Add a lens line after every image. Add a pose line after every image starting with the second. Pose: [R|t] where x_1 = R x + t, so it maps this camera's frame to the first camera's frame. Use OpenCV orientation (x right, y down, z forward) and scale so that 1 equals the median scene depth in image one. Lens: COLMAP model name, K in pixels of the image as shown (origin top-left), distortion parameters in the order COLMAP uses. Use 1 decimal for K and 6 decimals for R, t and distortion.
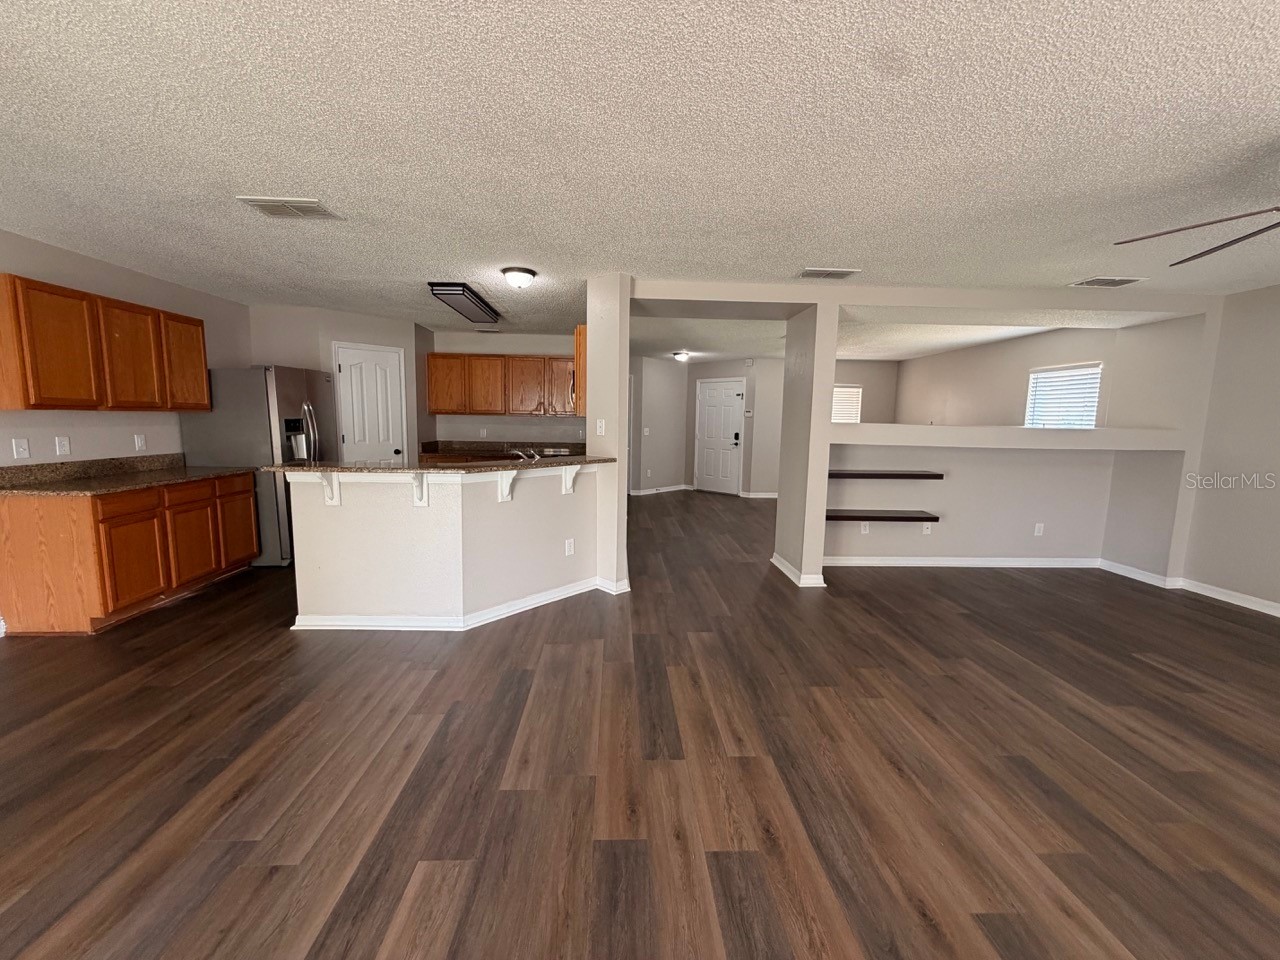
lens RADIAL K [[512.7, 0, 637.0], [0, 512.7, 477.3], [0, 0, 1]] dist [-0.001131, 0.001294]
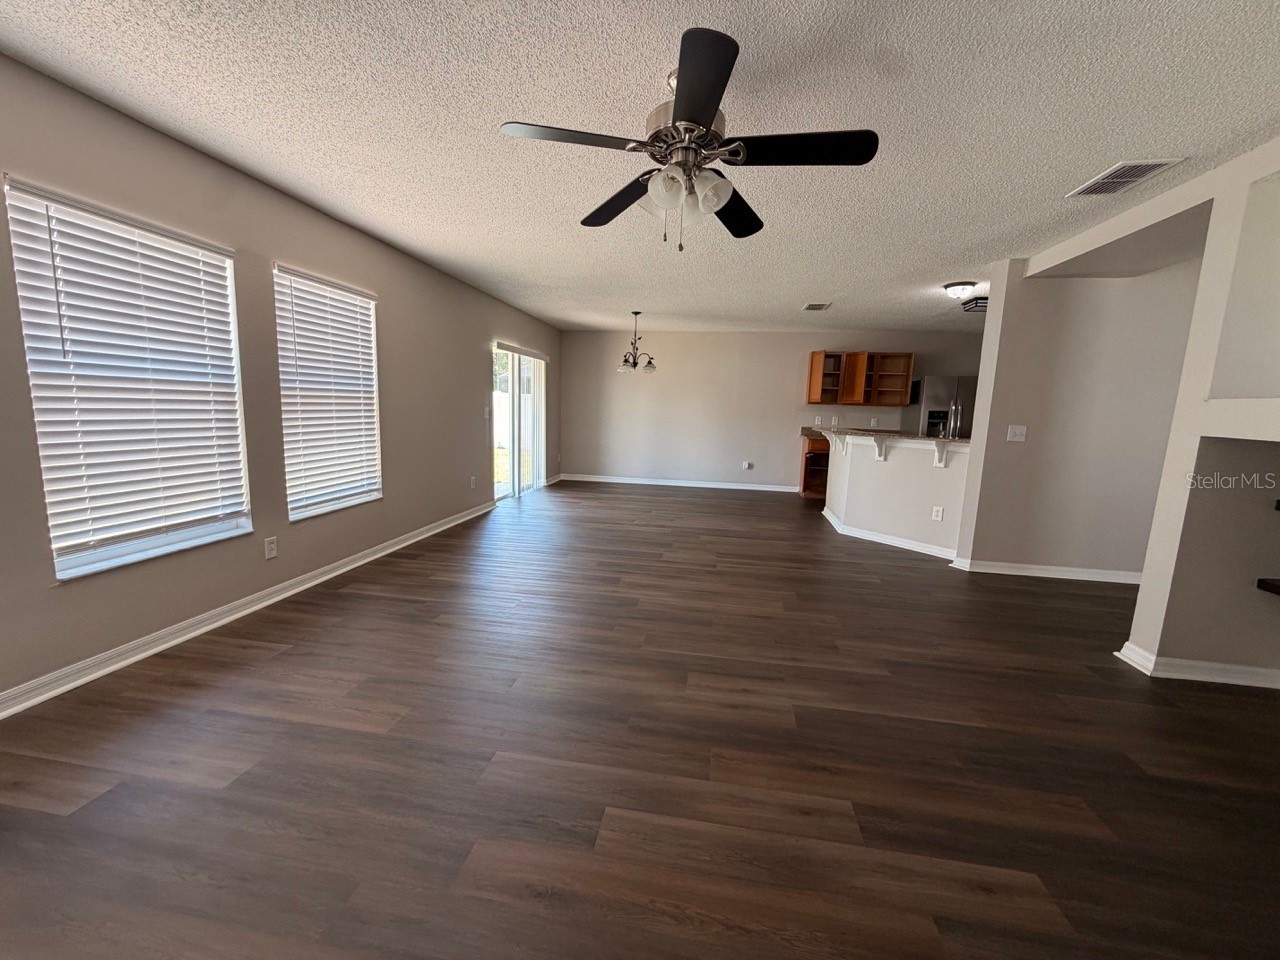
lens RADIAL K [[512.7, 0, 632.7], [0, 512.7, 482.4], [0, 0, 1]] dist [-0.001131, 0.001294]
pose [[-0.212517, 0.120201, -0.969736, 1.330118], [-0.145015, 0.977536, 0.152948, -0.013513], [0.966337, 0.173131, -0.190312, 0.627338]]
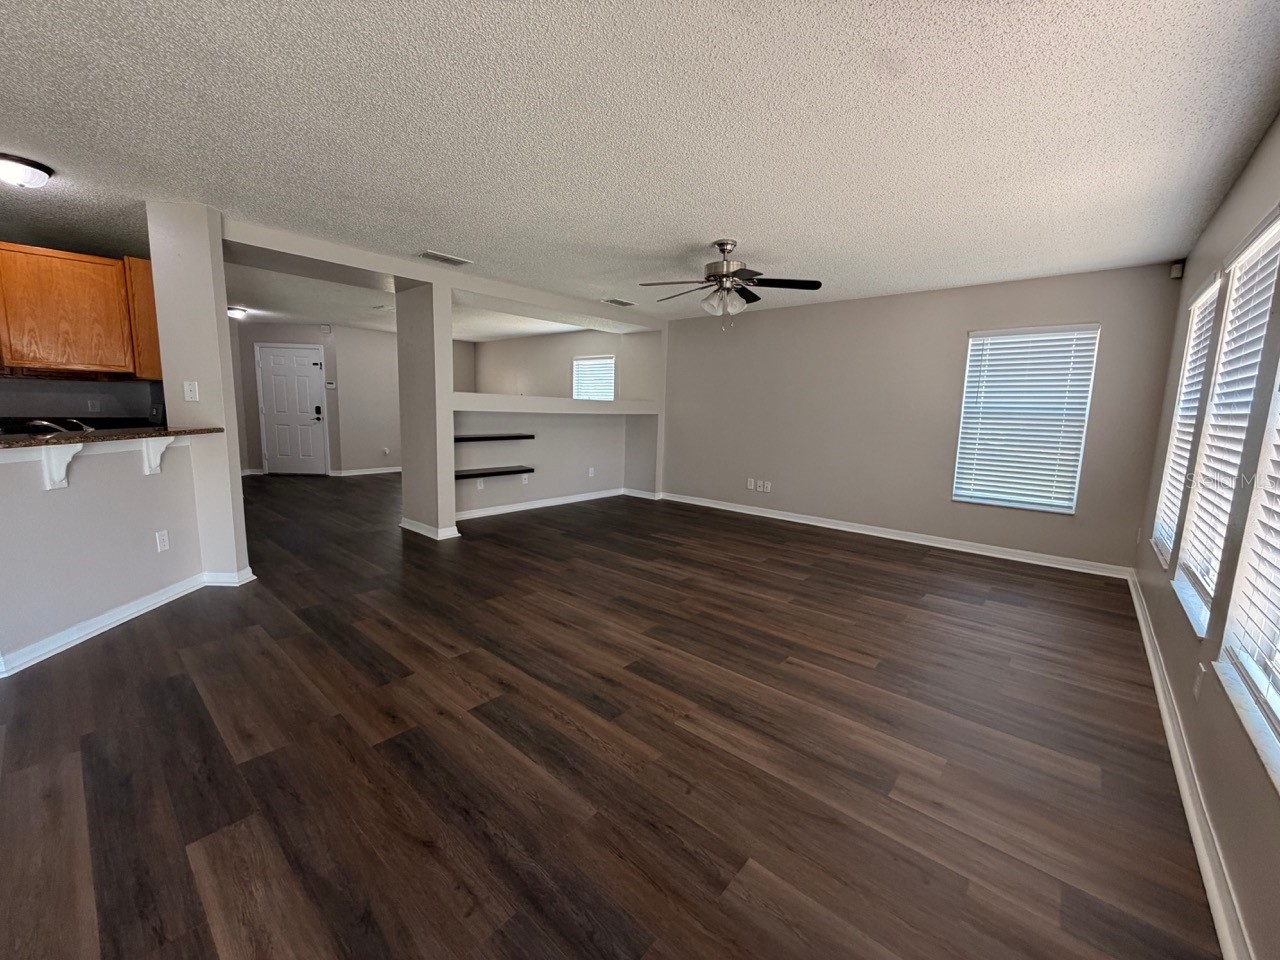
lens RADIAL K [[512.7, 0, 638.3], [0, 512.7, 480.4], [0, 0, 1]] dist [-0.001131, 0.001294]
pose [[0.687543, -0.102496, 0.718874, -0.215325], [0.069107, 0.994731, 0.075733, 0.037718], [-0.722848, -0.002391, 0.691003, -0.104655]]
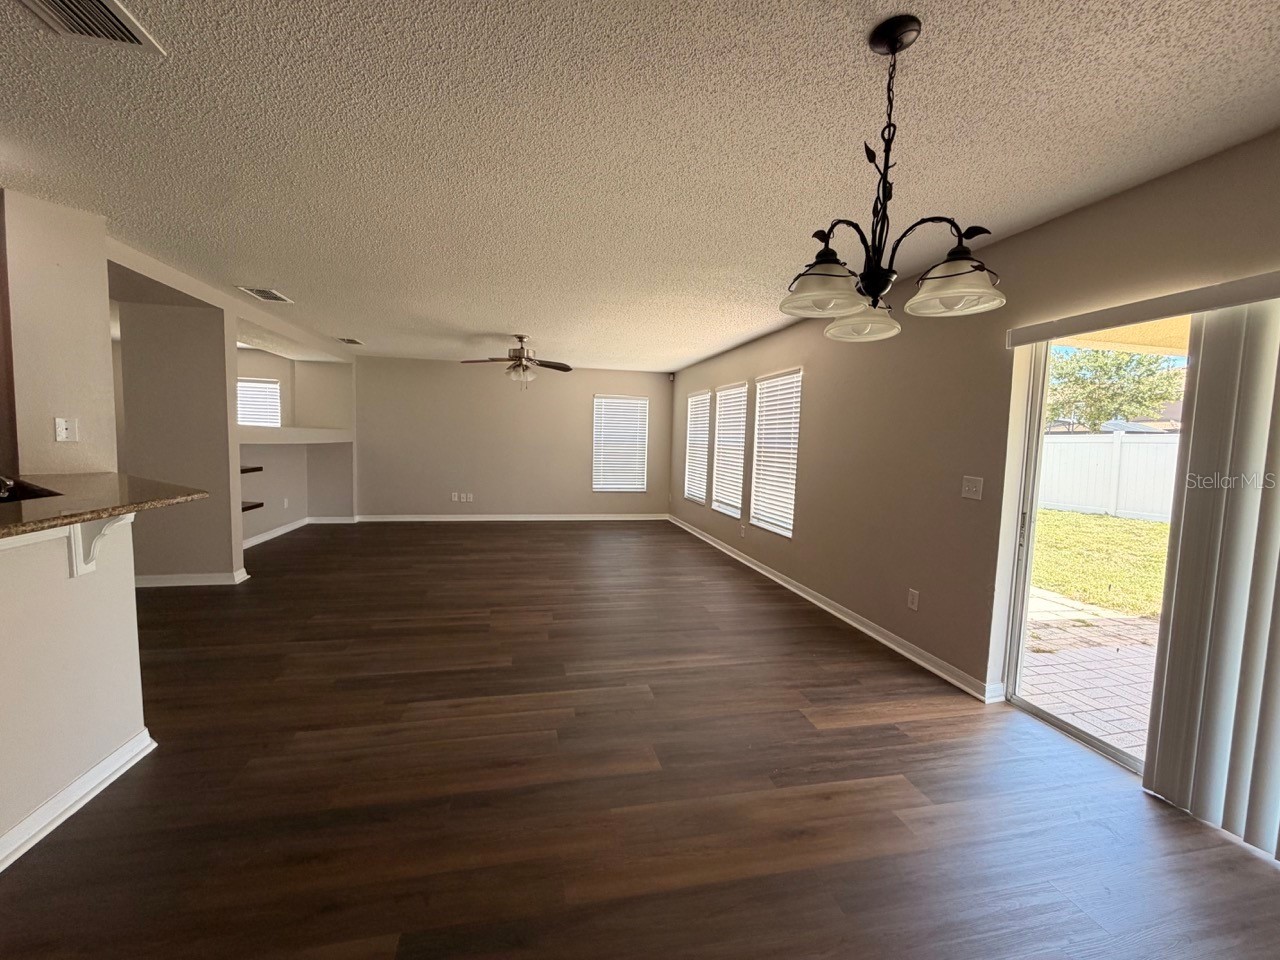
lens RADIAL K [[512.7, 0, 637.3], [0, 512.7, 479.9], [0, 0, 1]] dist [-0.001131, 0.001294]
pose [[-0.179931, -0.099101, 0.978675, -1.023499], [0.079217, 0.990221, 0.114834, -0.060471], [-0.980484, 0.098190, -0.170321, 0.466681]]
